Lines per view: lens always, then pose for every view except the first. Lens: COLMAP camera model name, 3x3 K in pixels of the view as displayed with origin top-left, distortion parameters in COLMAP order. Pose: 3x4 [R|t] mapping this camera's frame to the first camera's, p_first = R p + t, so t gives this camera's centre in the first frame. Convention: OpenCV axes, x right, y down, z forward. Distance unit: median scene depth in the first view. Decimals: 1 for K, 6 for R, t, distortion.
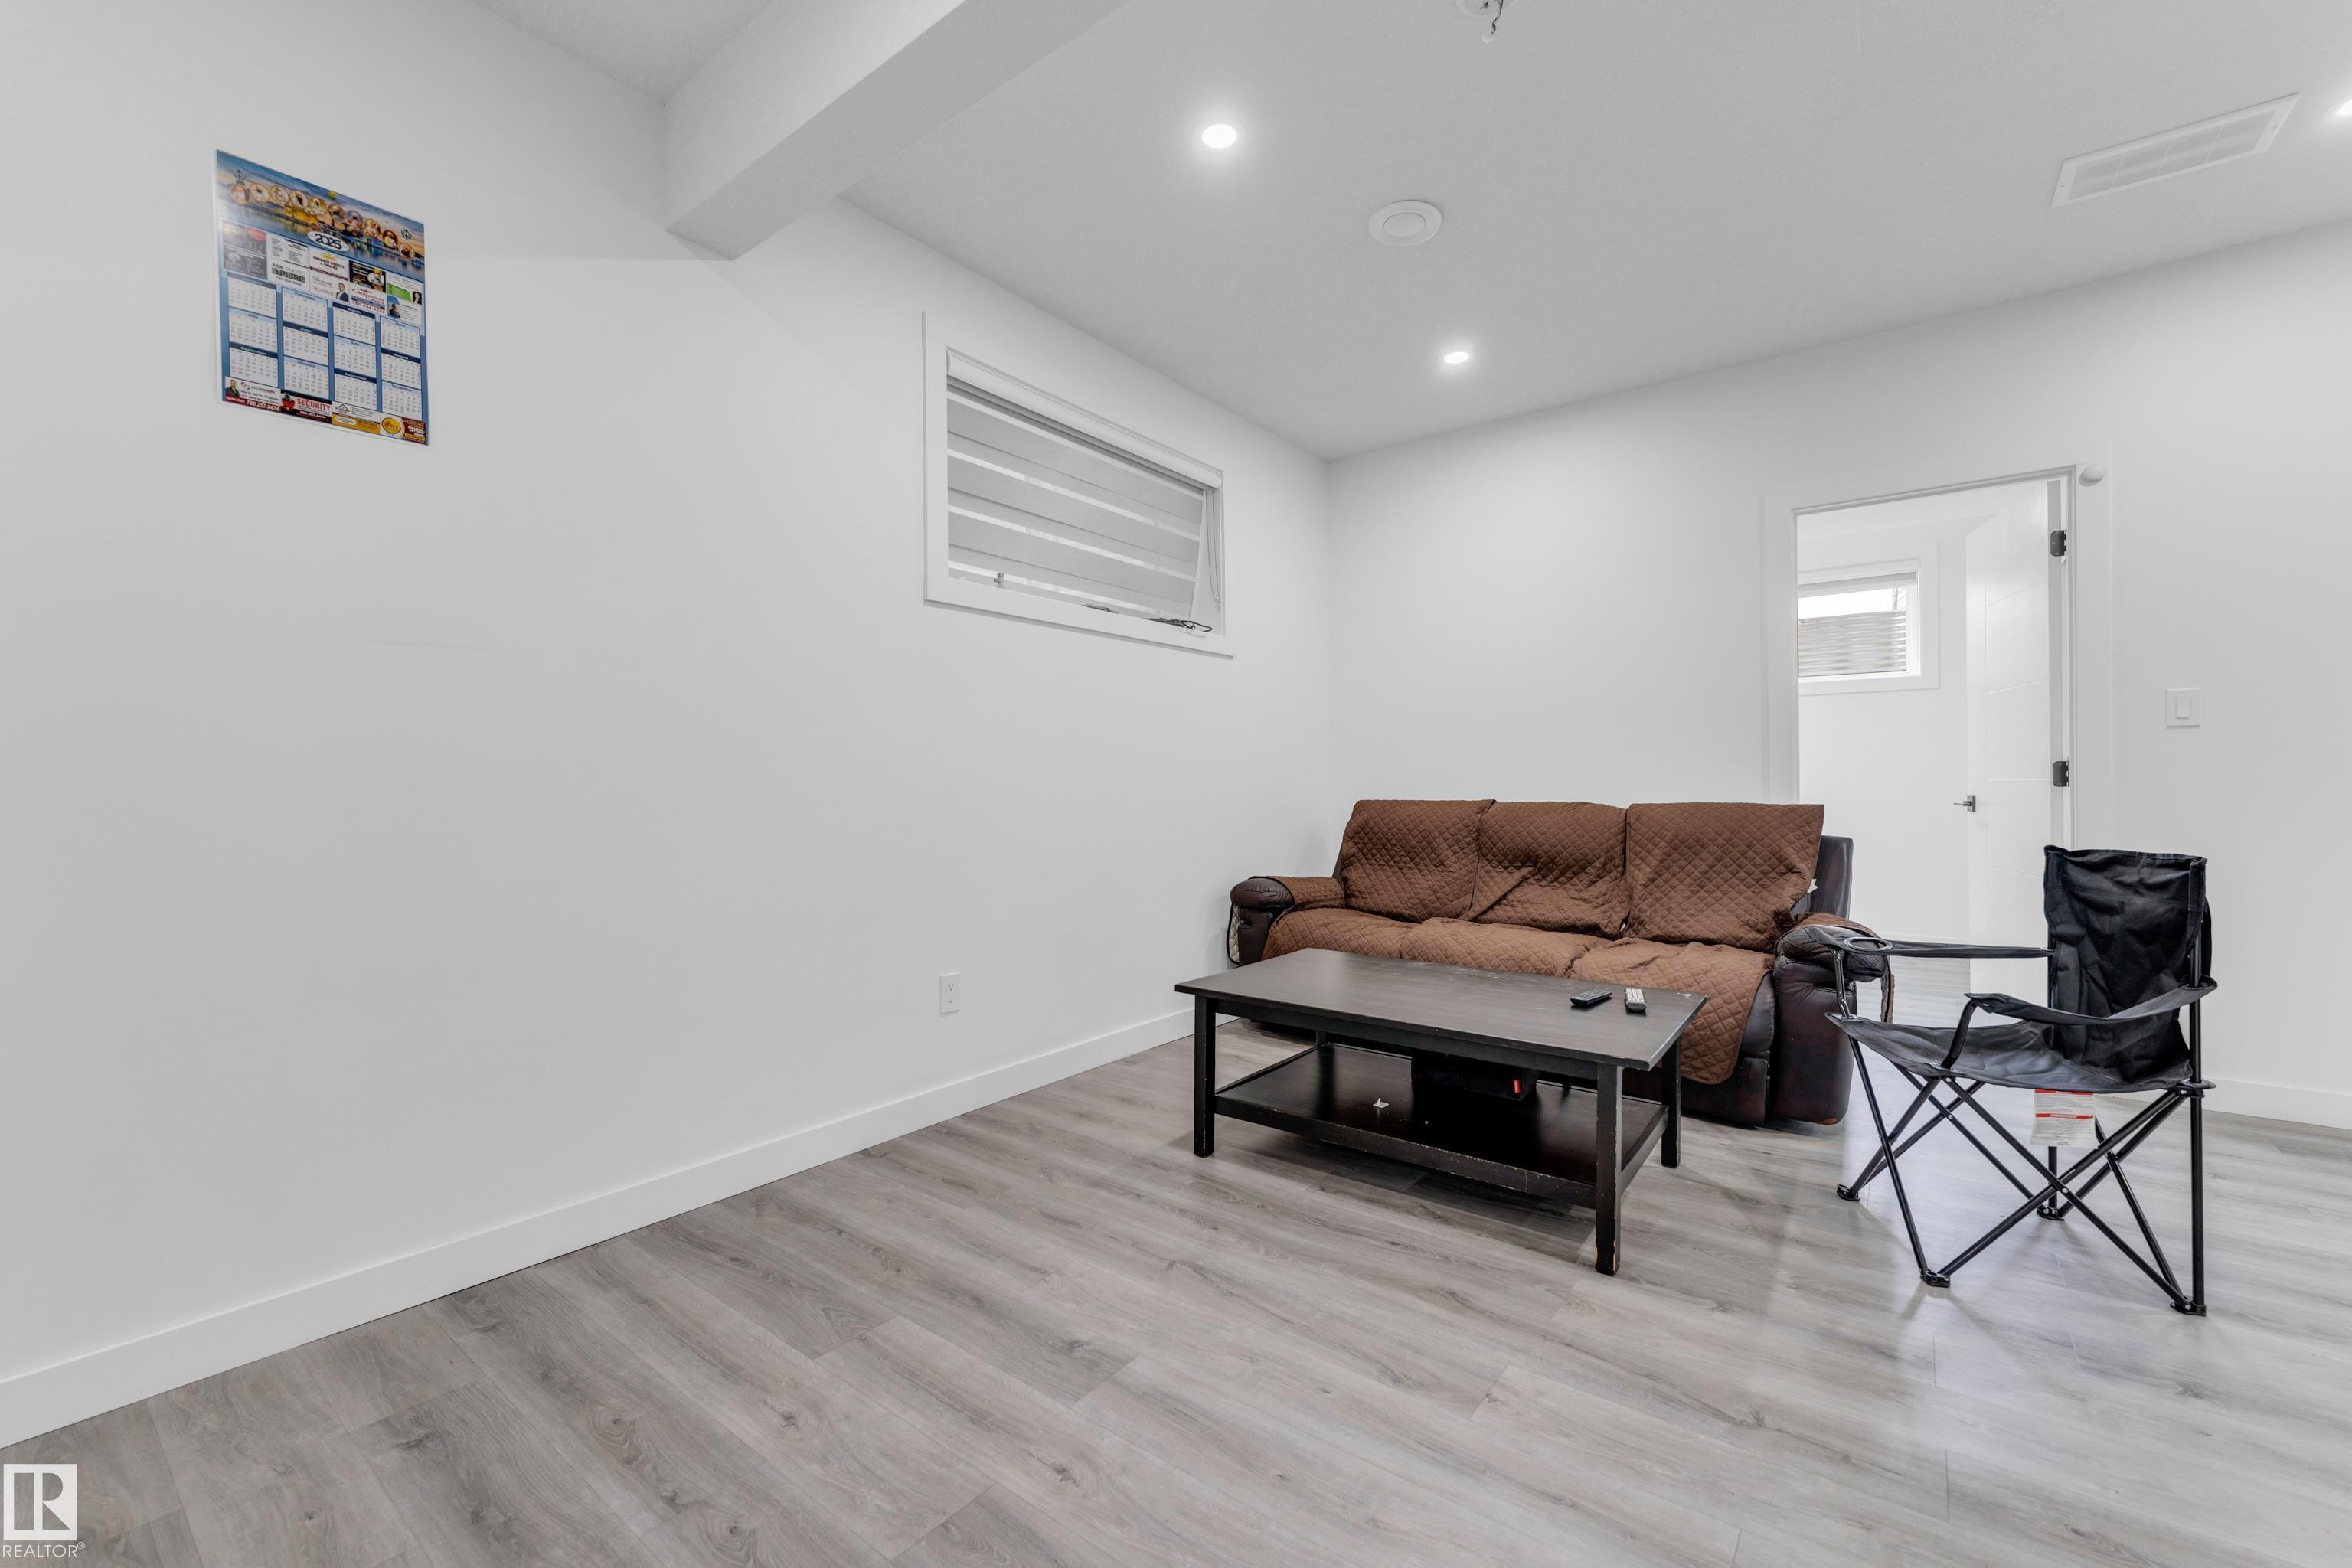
lens RADIAL K [[958.1, 0, 1178.1], [0, 958.1, 779.1], [0, 0, 1]] dist [0.000917, 0.000138]
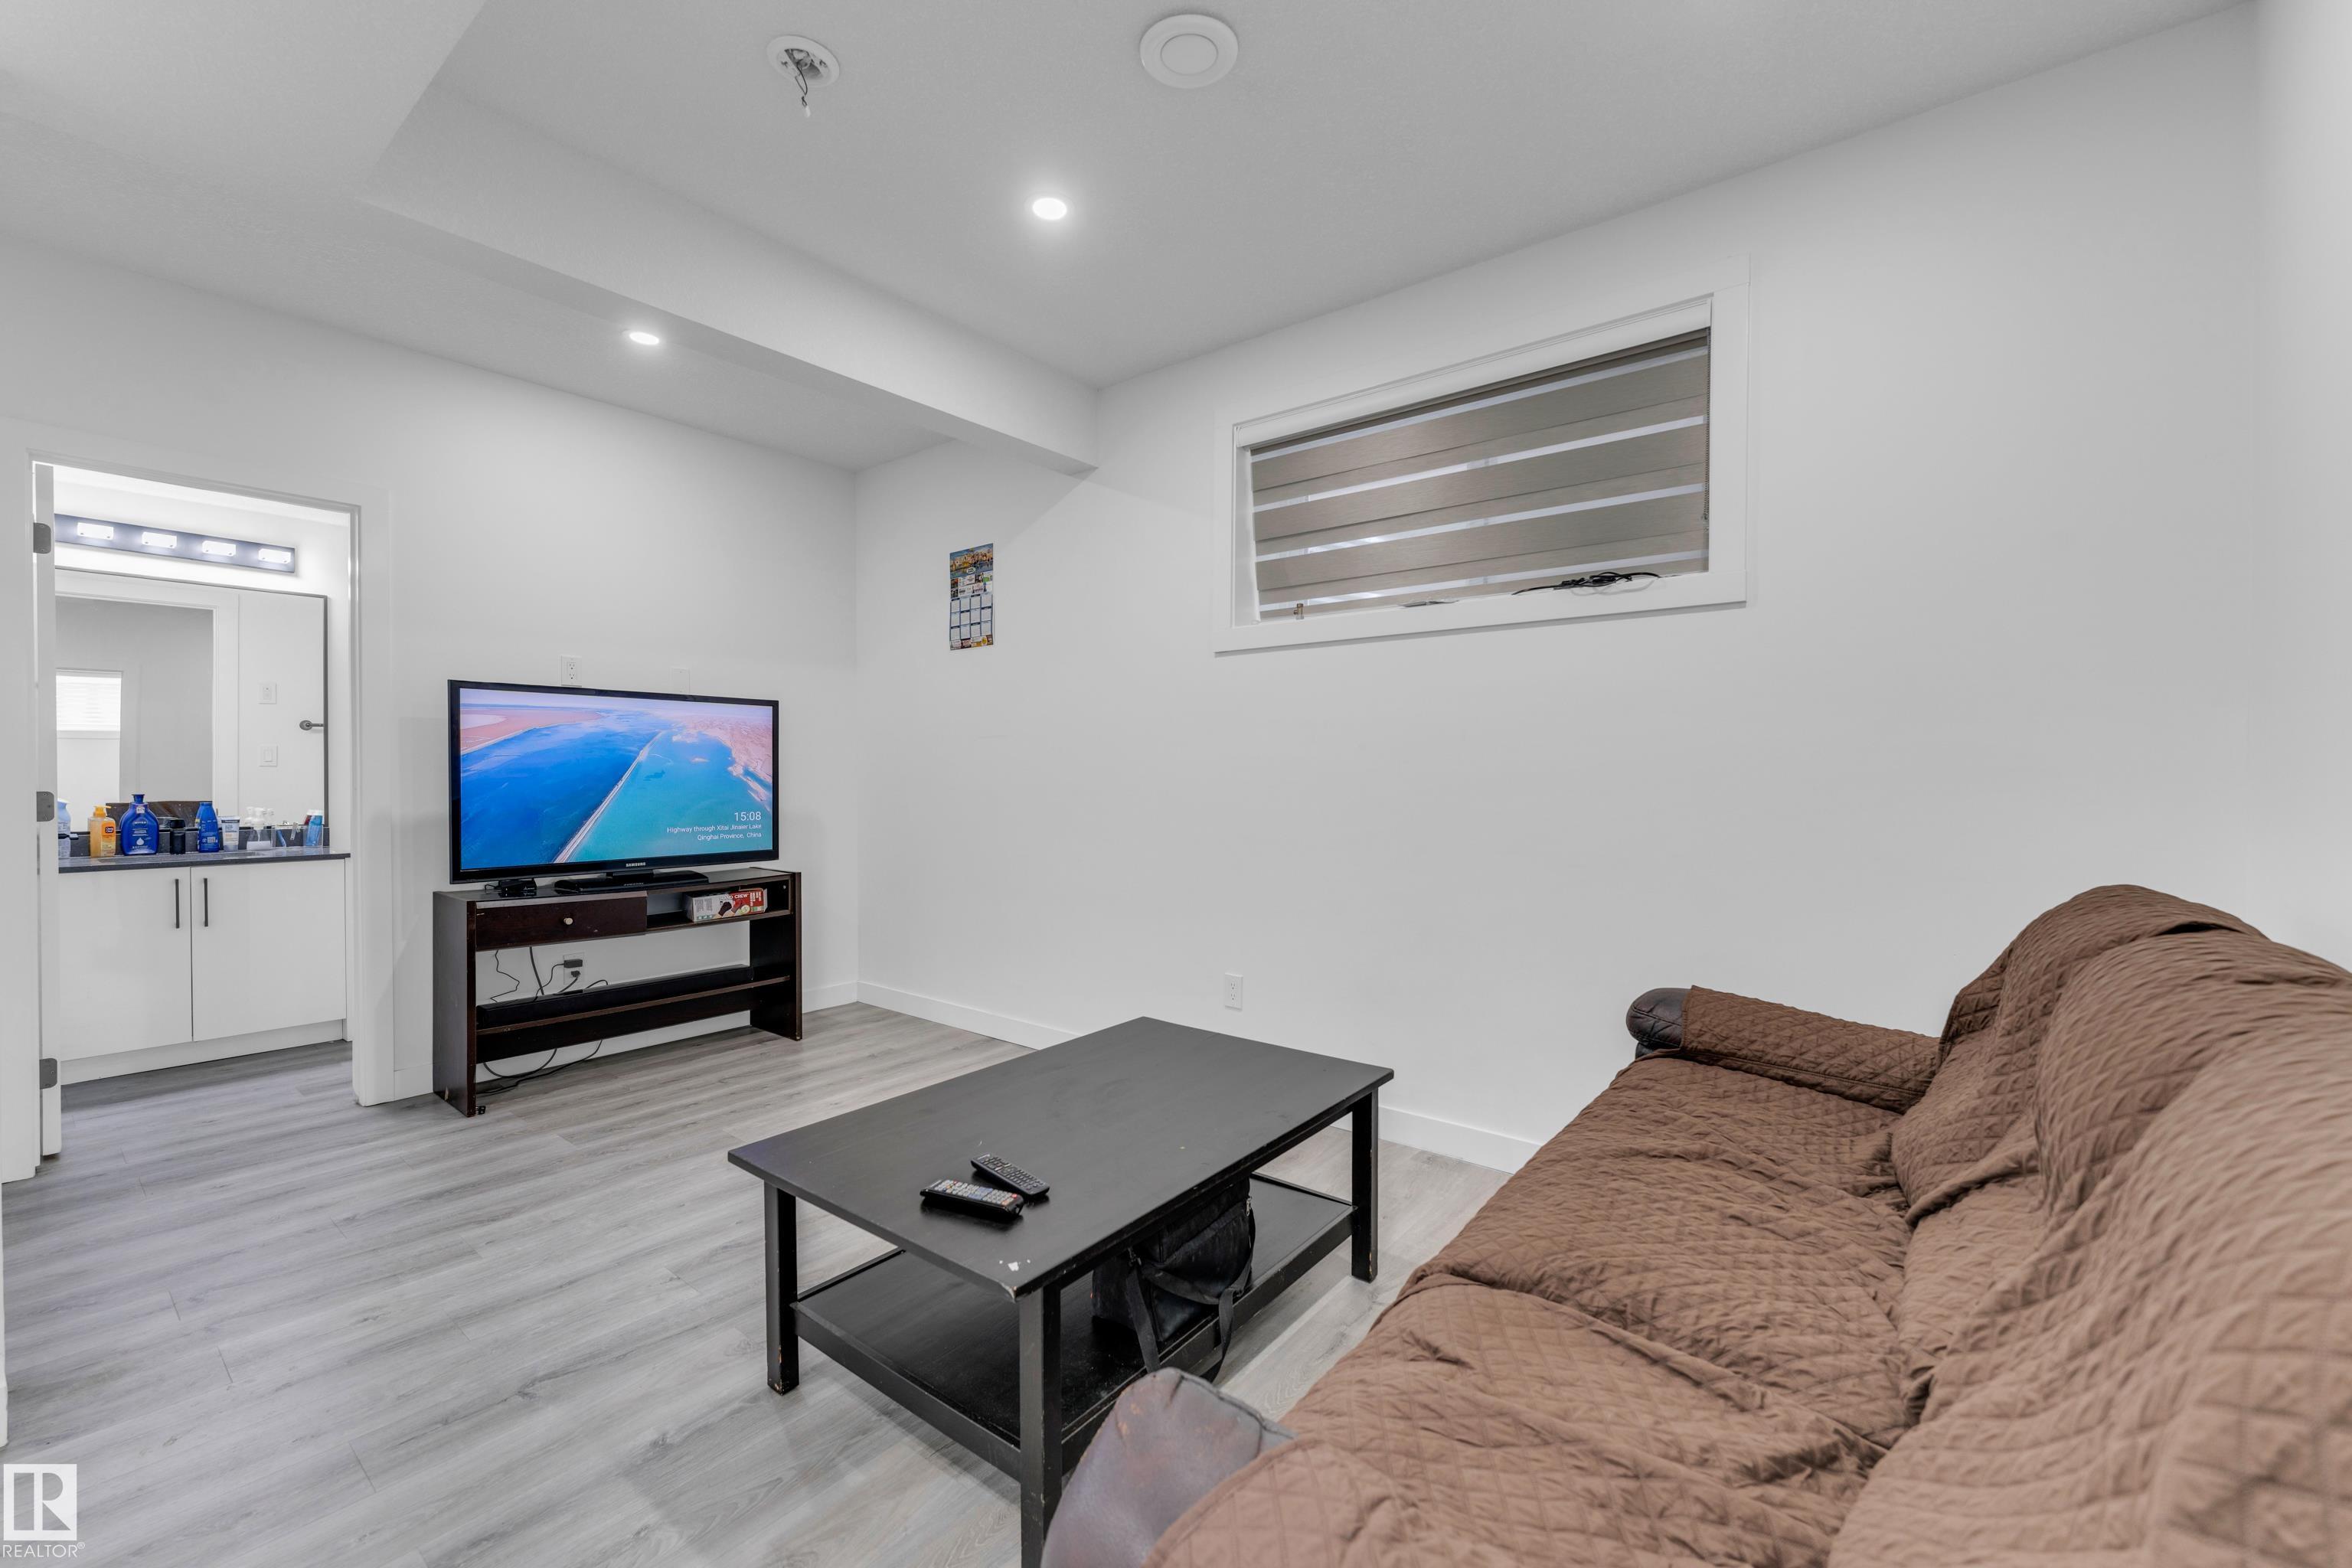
lens RADIAL K [[958.1, 0, 1159.7], [0, 958.1, 781.7], [0, 0, 1]] dist [0.000917, 0.000138]
pose [[-0.028249, 0.013769, -0.999506, 0.910813], [0.006502, 0.999887, 0.013590, -0.042791], [0.999580, -0.006114, -0.028336, 0.949223]]
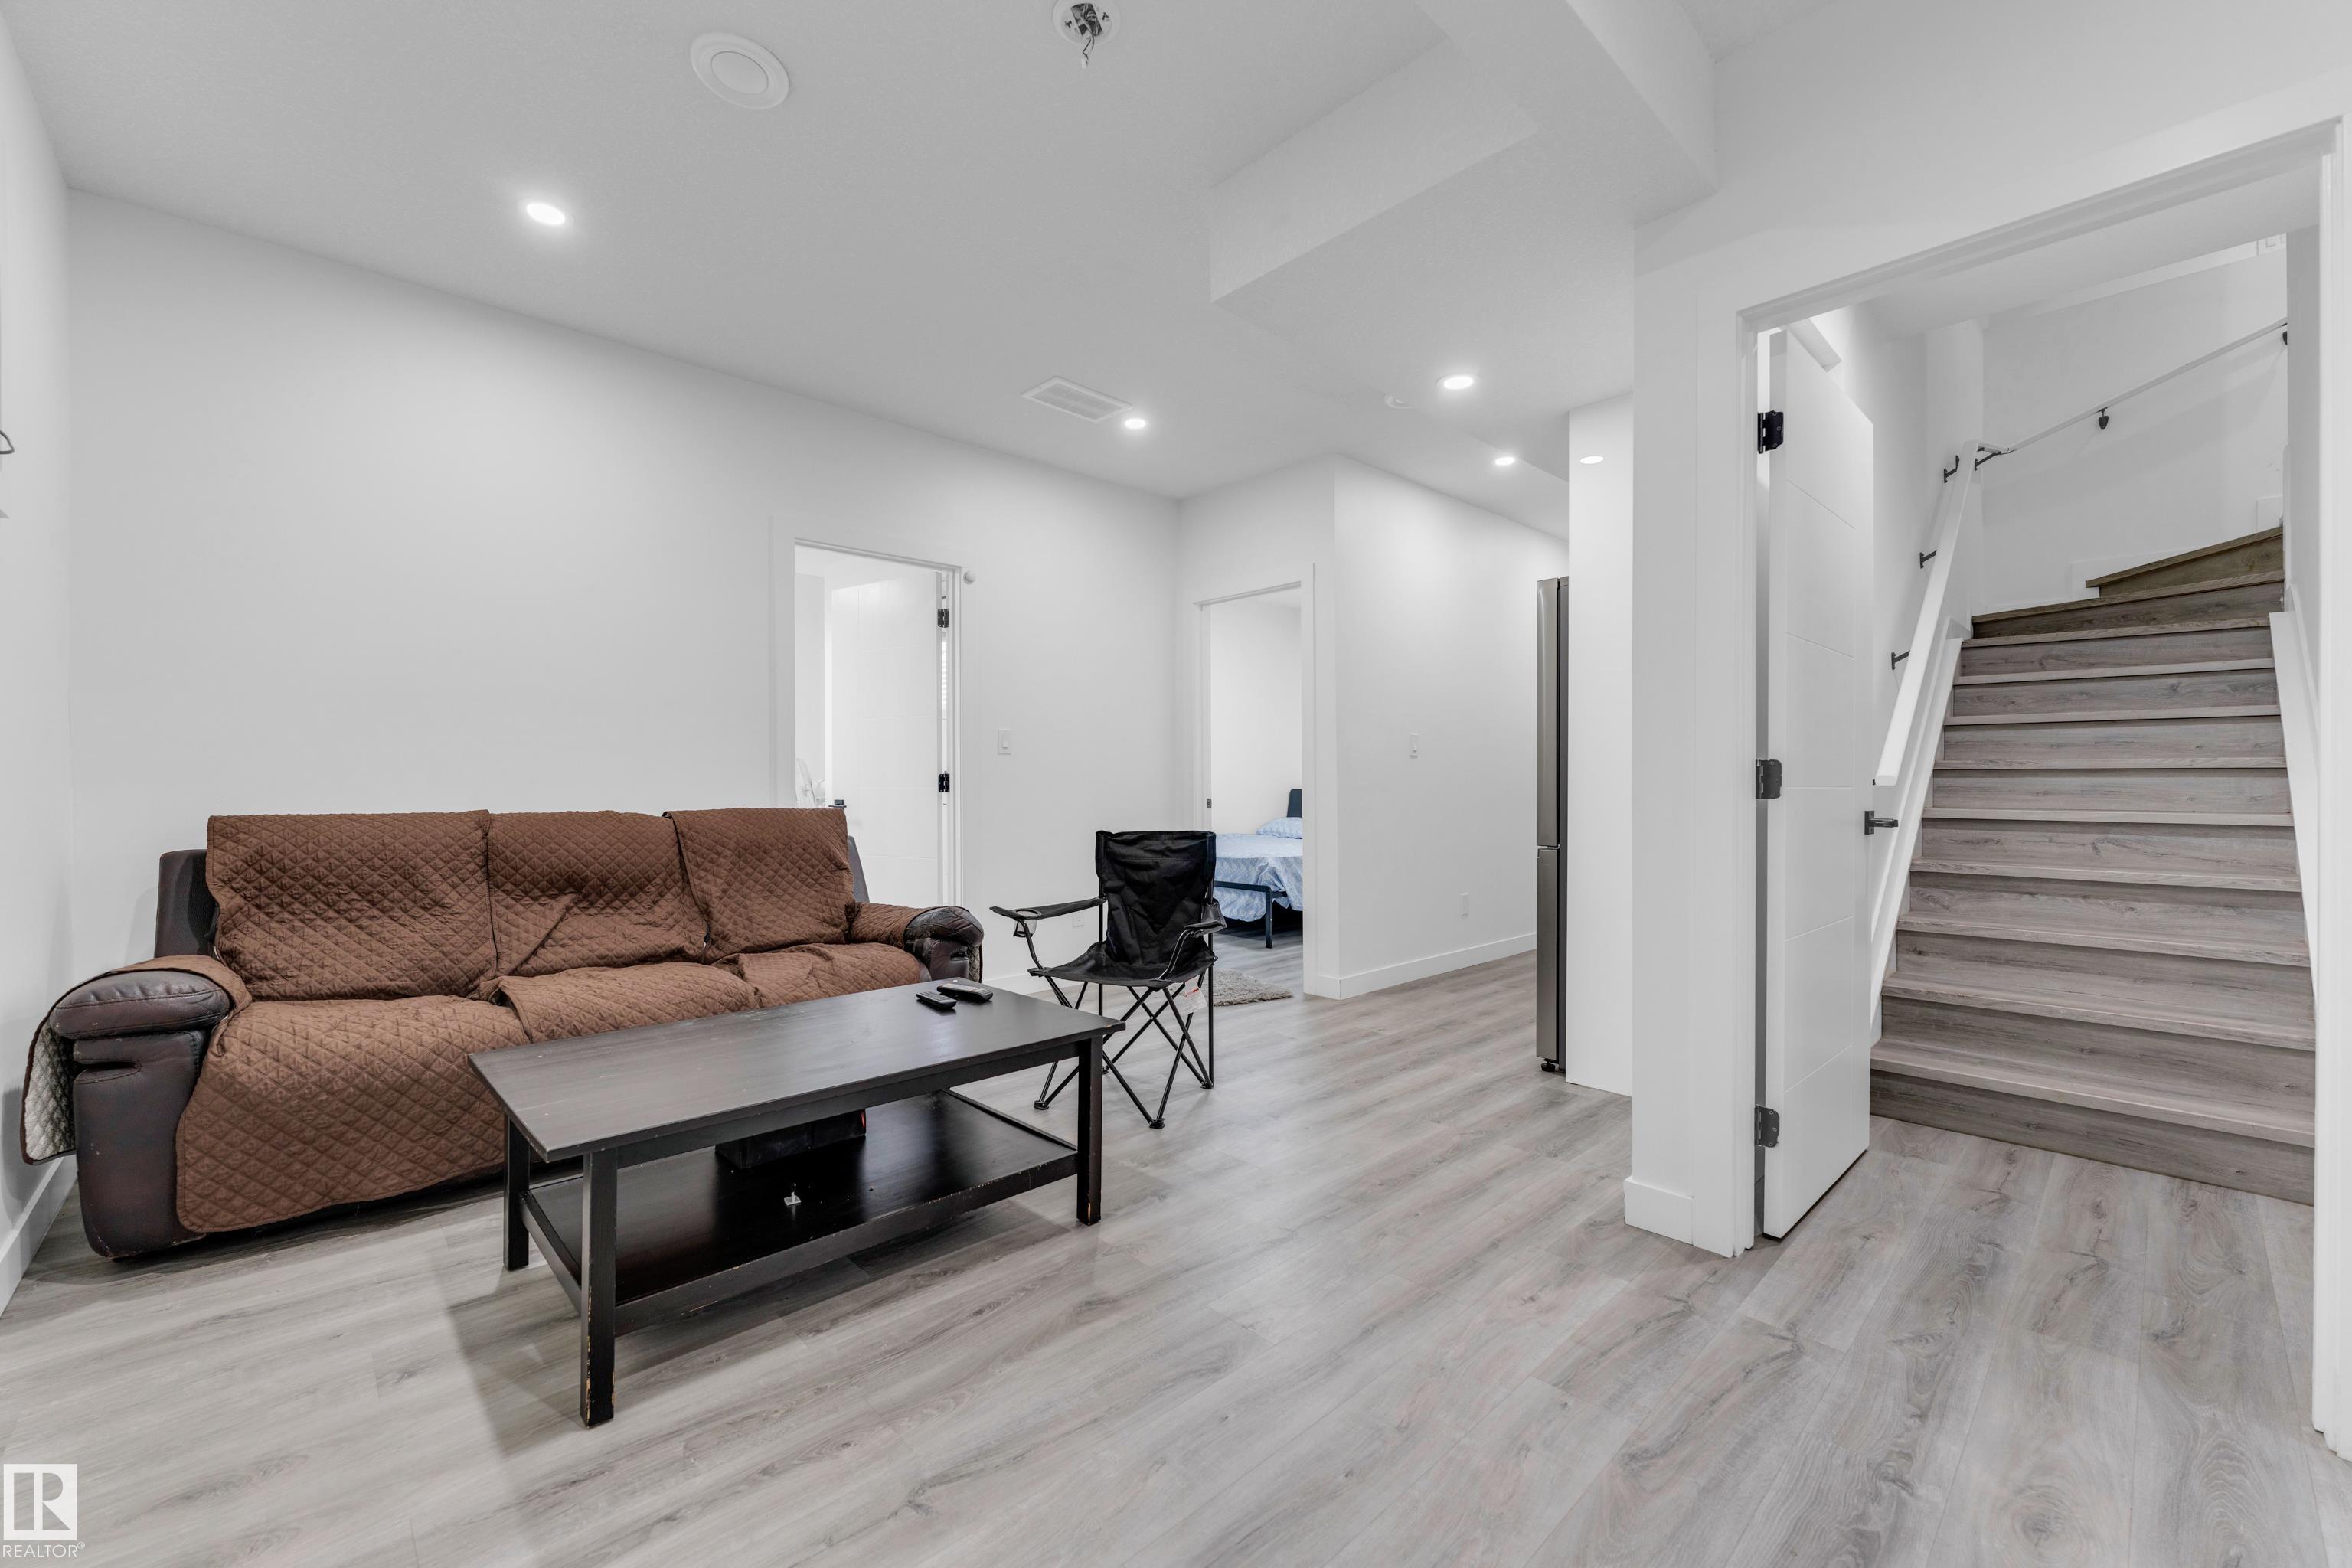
lens RADIAL K [[958.1, 0, 1176.0], [0, 958.1, 781.9], [0, 0, 1]] dist [0.000917, 0.000138]
pose [[0.150353, 0.008937, 0.988592, -0.453685], [-0.006856, 0.999945, -0.007997, 0.002166], [-0.988609, -0.005575, 0.150406, 0.503824]]
